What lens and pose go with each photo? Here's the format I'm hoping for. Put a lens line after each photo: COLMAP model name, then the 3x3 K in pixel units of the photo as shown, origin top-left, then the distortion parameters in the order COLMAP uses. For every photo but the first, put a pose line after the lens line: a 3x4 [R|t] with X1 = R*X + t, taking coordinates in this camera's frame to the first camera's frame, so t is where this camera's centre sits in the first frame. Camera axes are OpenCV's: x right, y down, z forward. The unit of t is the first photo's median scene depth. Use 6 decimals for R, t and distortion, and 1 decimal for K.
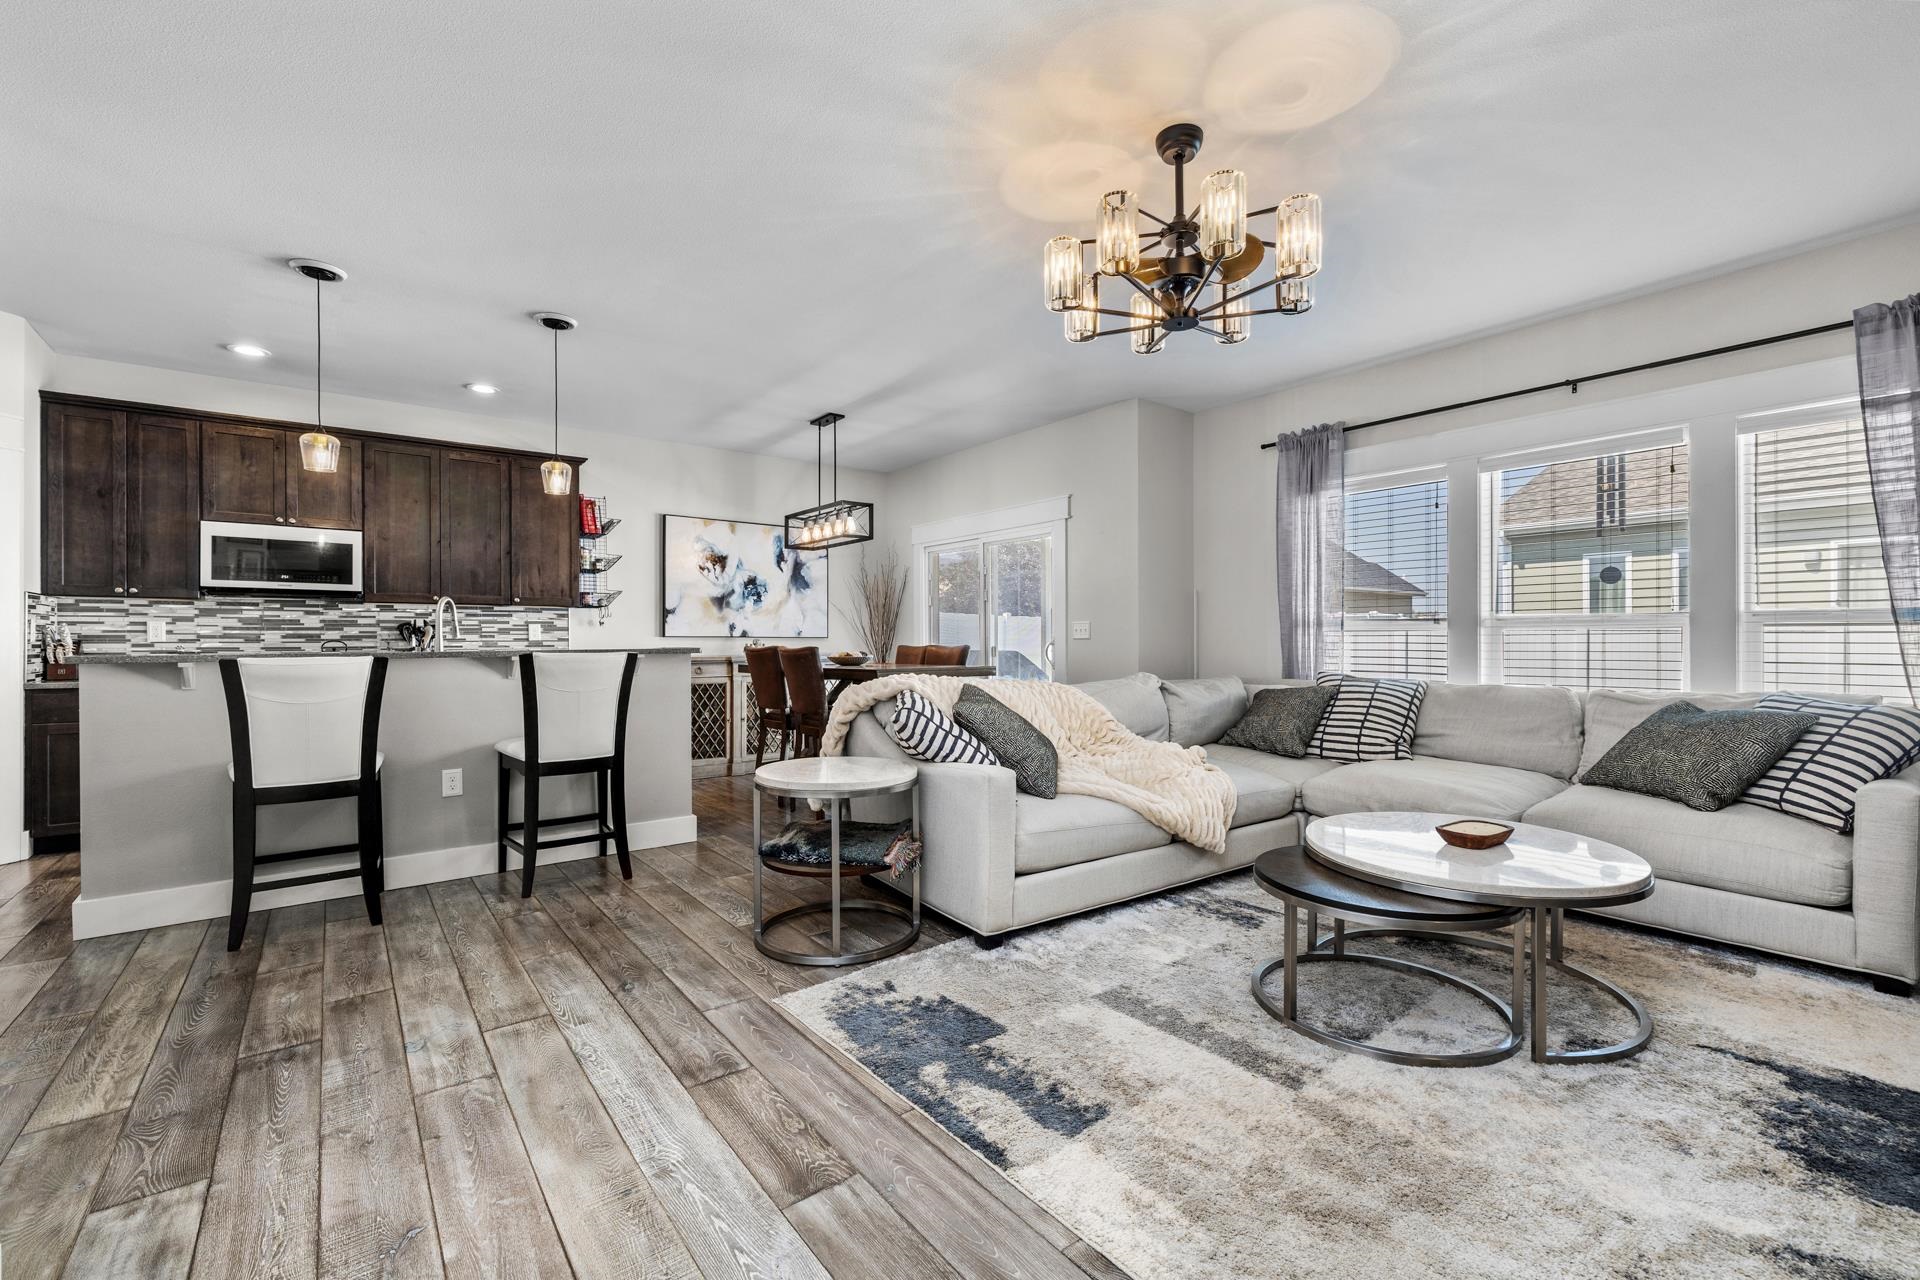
lens RADIAL K [[810.9, 0, 969.3], [0, 810.9, 636.0], [0, 0, 1]] dist [0.003890, -0.000148]
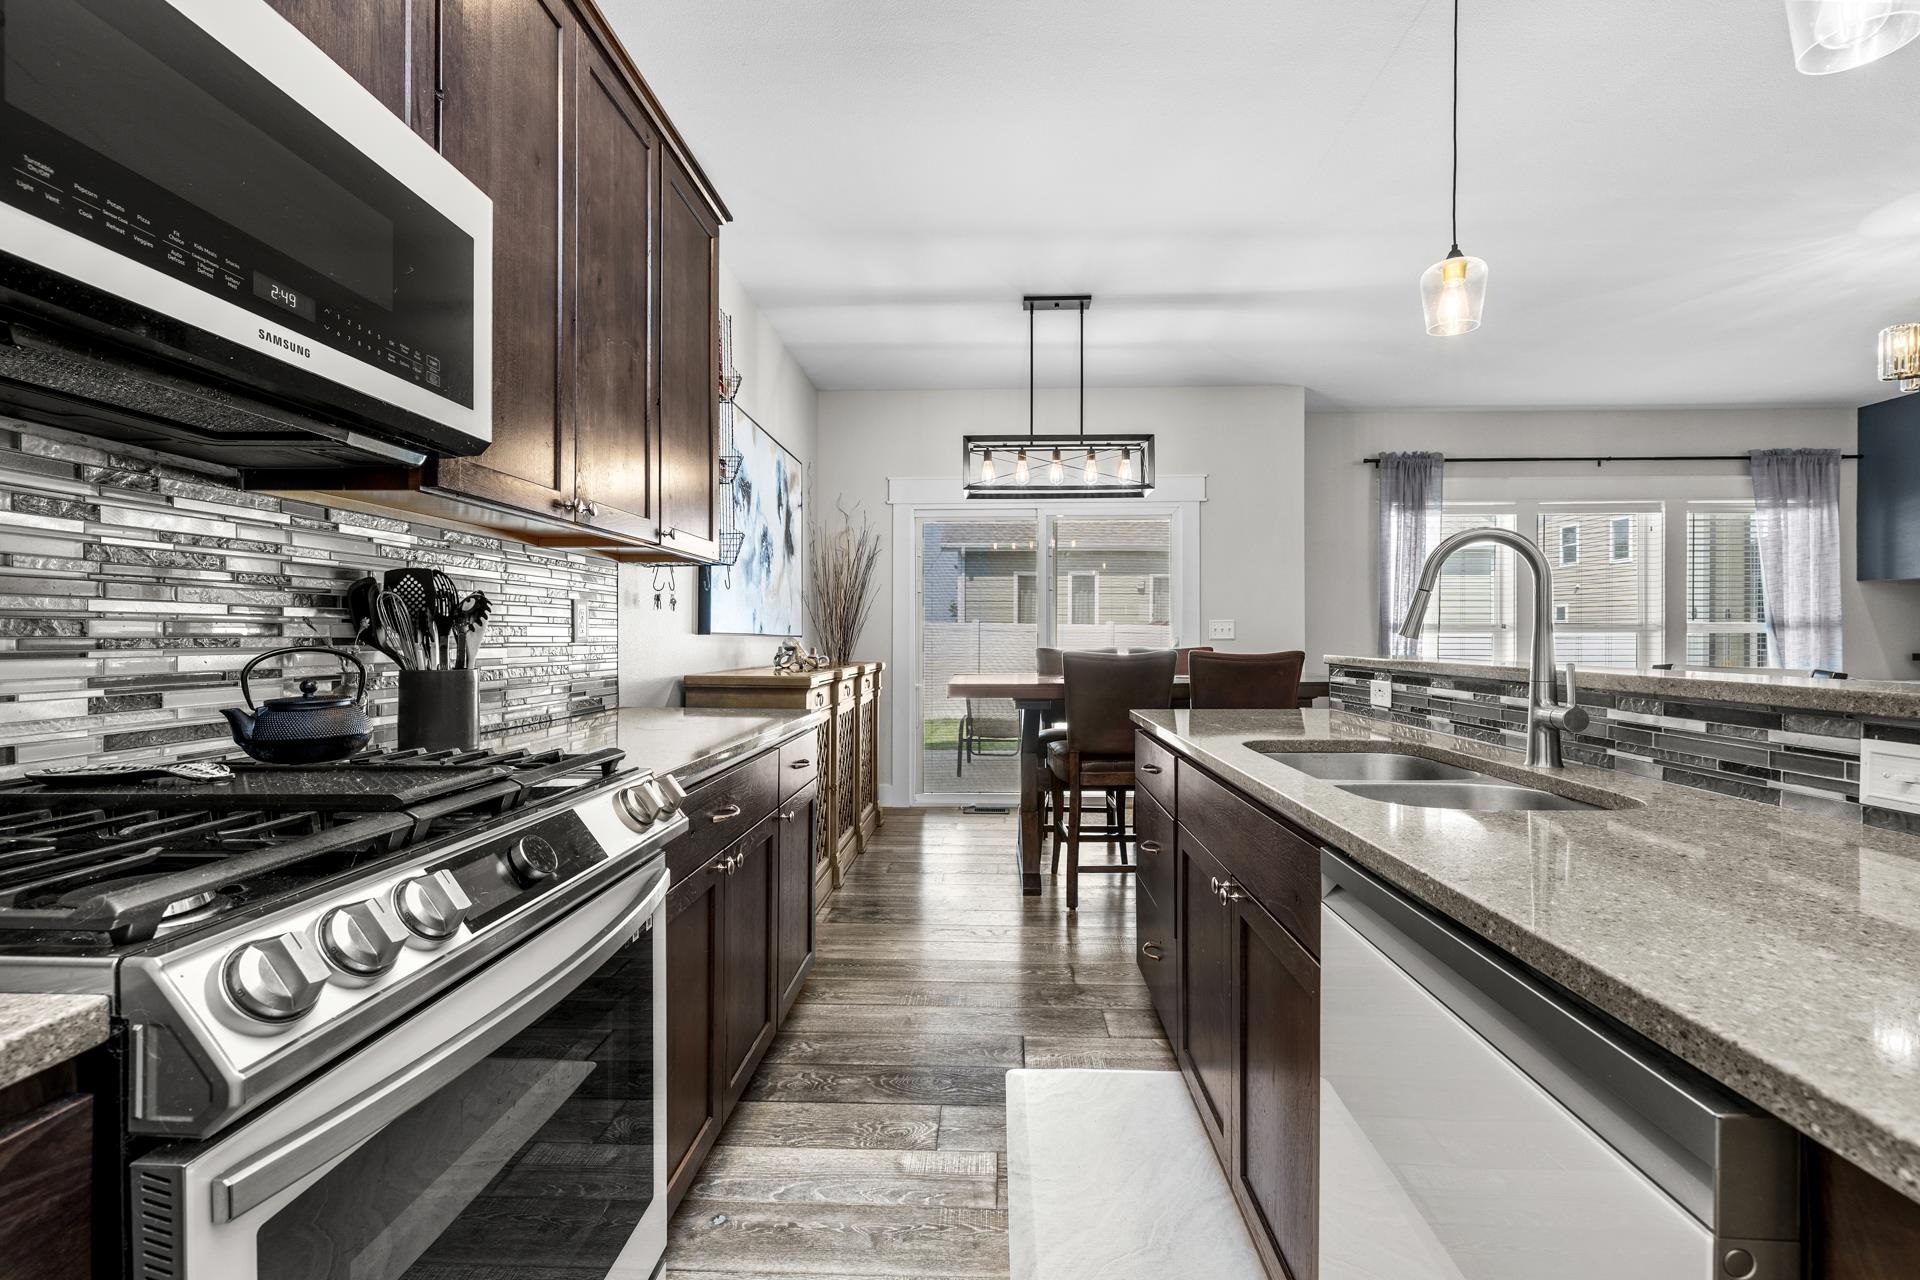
lens RADIAL K [[810.9, 0, 970.9], [0, 810.9, 650.6], [0, 0, 1]] dist [0.003890, -0.000148]
pose [[0.651242, -0.009994, 0.758805, -0.798491], [-0.007220, 0.999786, 0.019364, 0.001054], [-0.758836, -0.018090, 0.651030, 0.694527]]
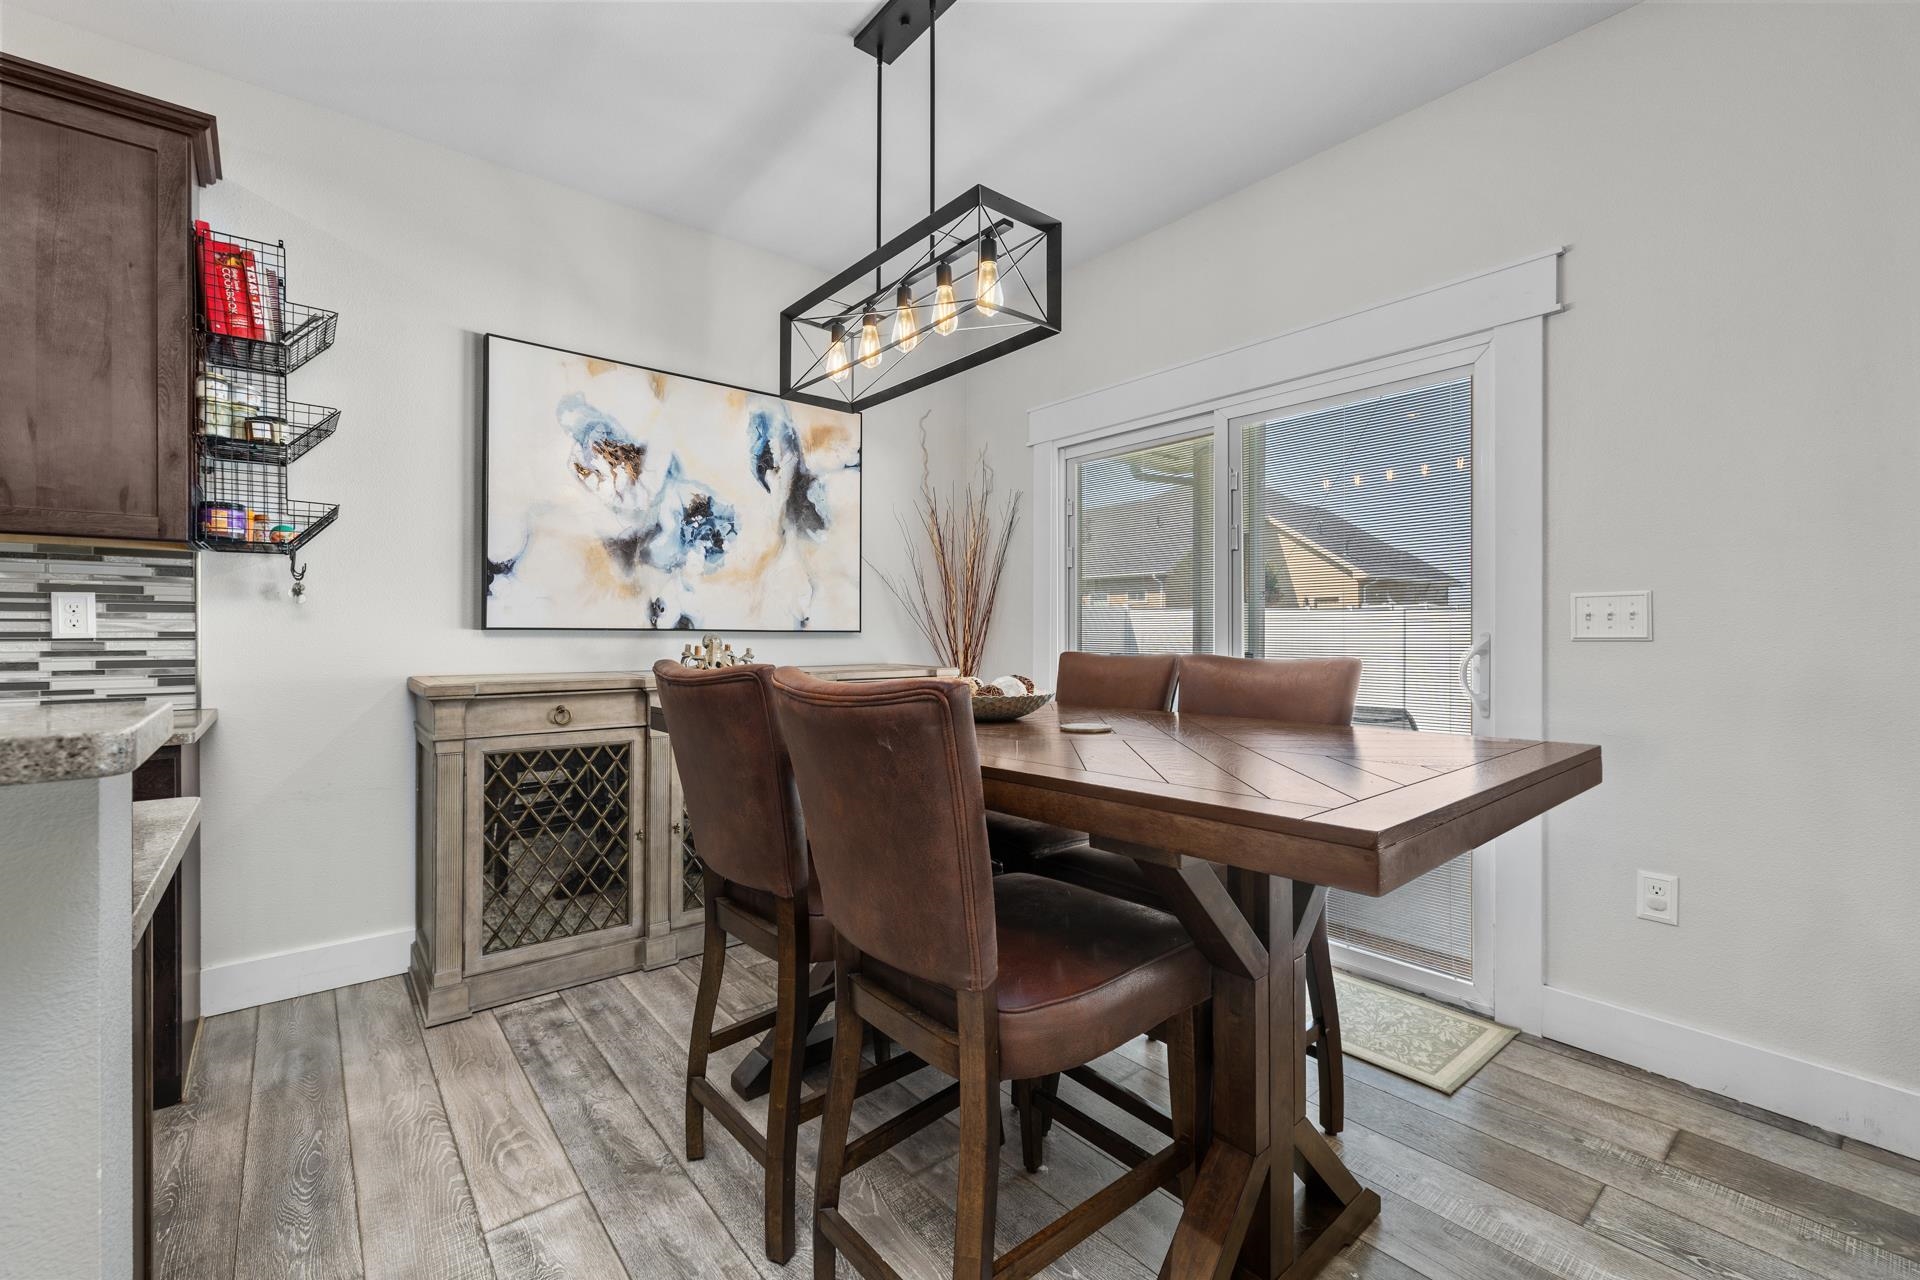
lens RADIAL K [[810.9, 0, 961.7], [0, 810.9, 630.3], [0, 0, 1]] dist [0.003890, -0.000148]
pose [[0.999724, 0.006294, 0.022616, -0.175082], [-0.006434, 0.999960, 0.006146, -0.002943], [-0.022577, -0.006290, 0.999725, 0.718025]]
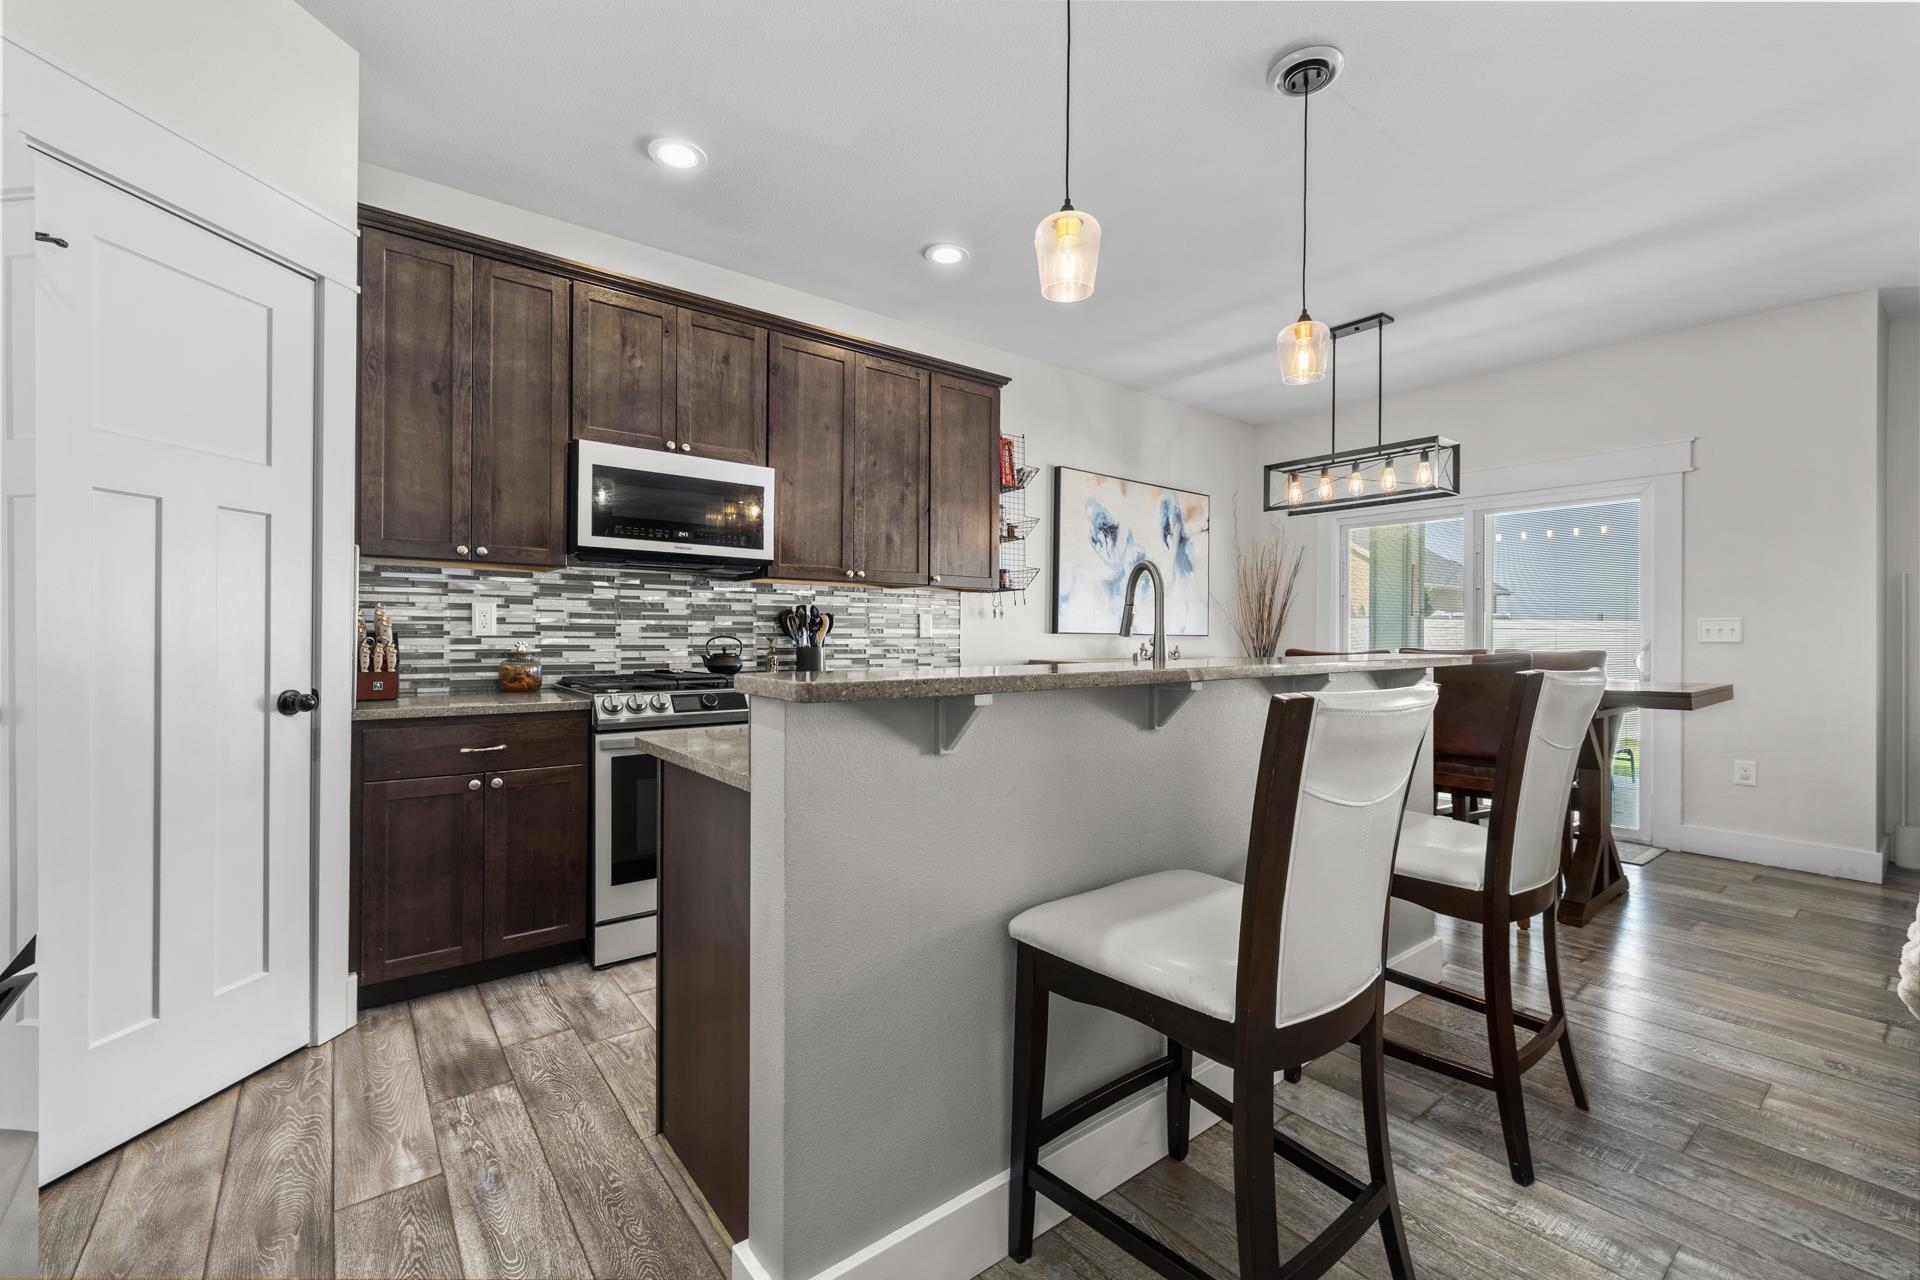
lens RADIAL K [[810.9, 0, 976.0], [0, 810.9, 631.0], [0, 0, 1]] dist [0.003890, -0.000148]
pose [[0.999930, 0.011705, 0.001777, -0.557737], [-0.011706, 0.999931, 0.000458, -0.001063], [-0.001772, -0.000479, 0.999998, 0.336416]]
